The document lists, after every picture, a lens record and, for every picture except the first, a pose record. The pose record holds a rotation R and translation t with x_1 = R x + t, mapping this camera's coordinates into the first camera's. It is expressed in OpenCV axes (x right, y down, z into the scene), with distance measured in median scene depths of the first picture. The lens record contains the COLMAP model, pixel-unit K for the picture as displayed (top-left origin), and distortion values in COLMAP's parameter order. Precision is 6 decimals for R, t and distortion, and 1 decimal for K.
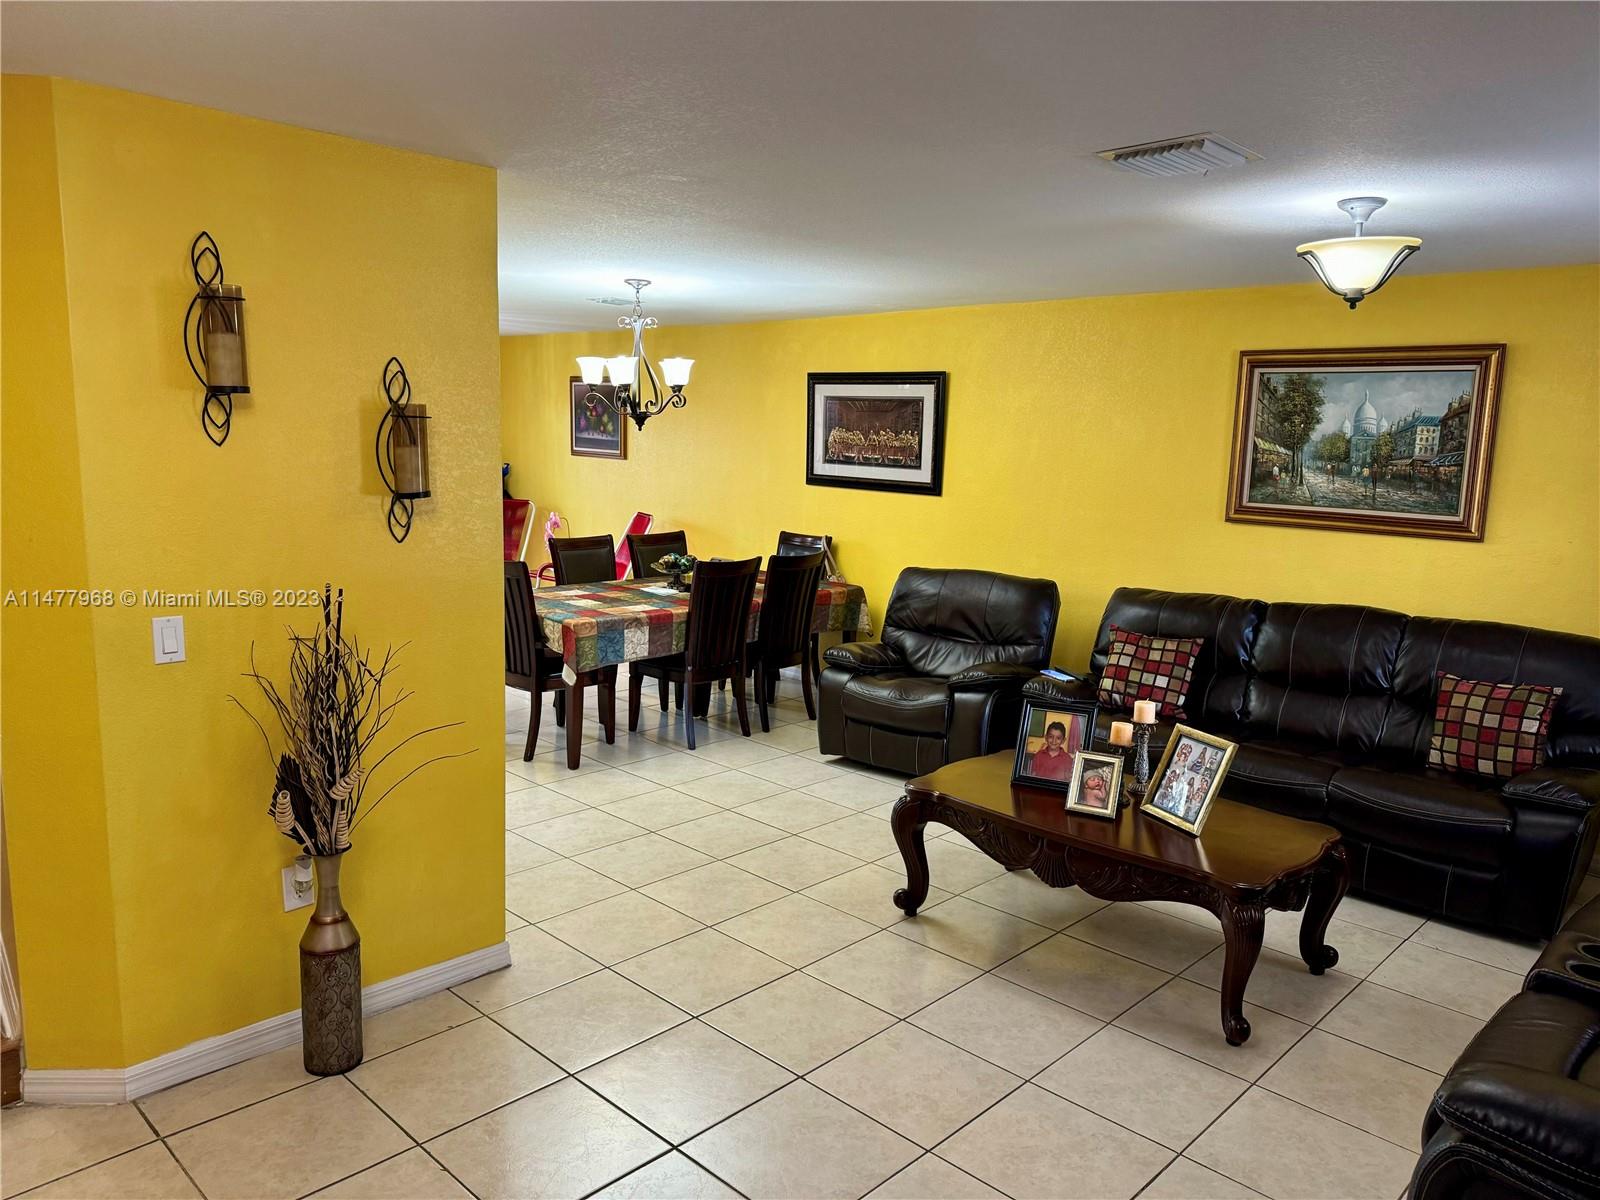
lens RADIAL K [[1126.9, 0, 806.8], [0, 1126.9, 604.3], [0, 0, 1]] dist [0.065439, -0.093611]
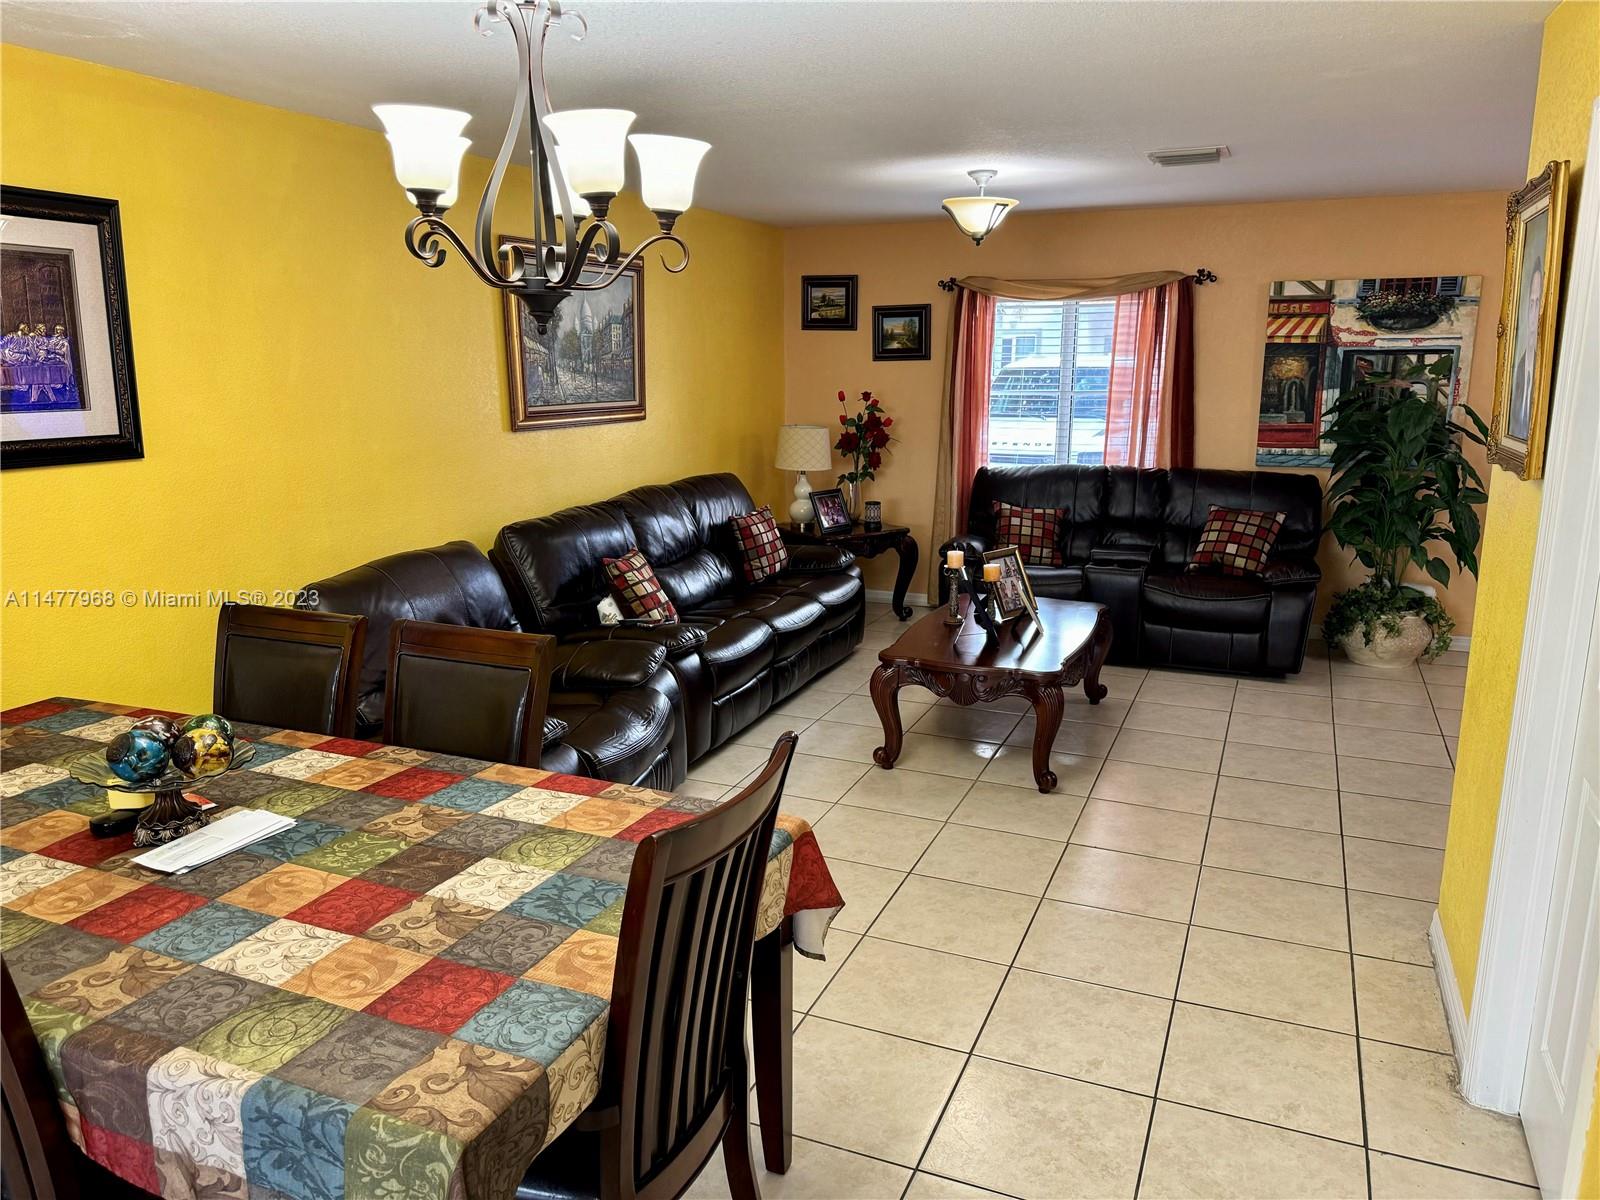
lens RADIAL K [[1126.9, 0, 806.8], [0, 1126.9, 604.3], [0, 0, 1]] dist [0.065439, -0.093611]
pose [[-0.361299, -0.222240, 0.905578, -0.584133], [0.138114, 0.947714, 0.287684, -0.178831], [-0.922165, 0.229014, -0.311714, 1.165735]]
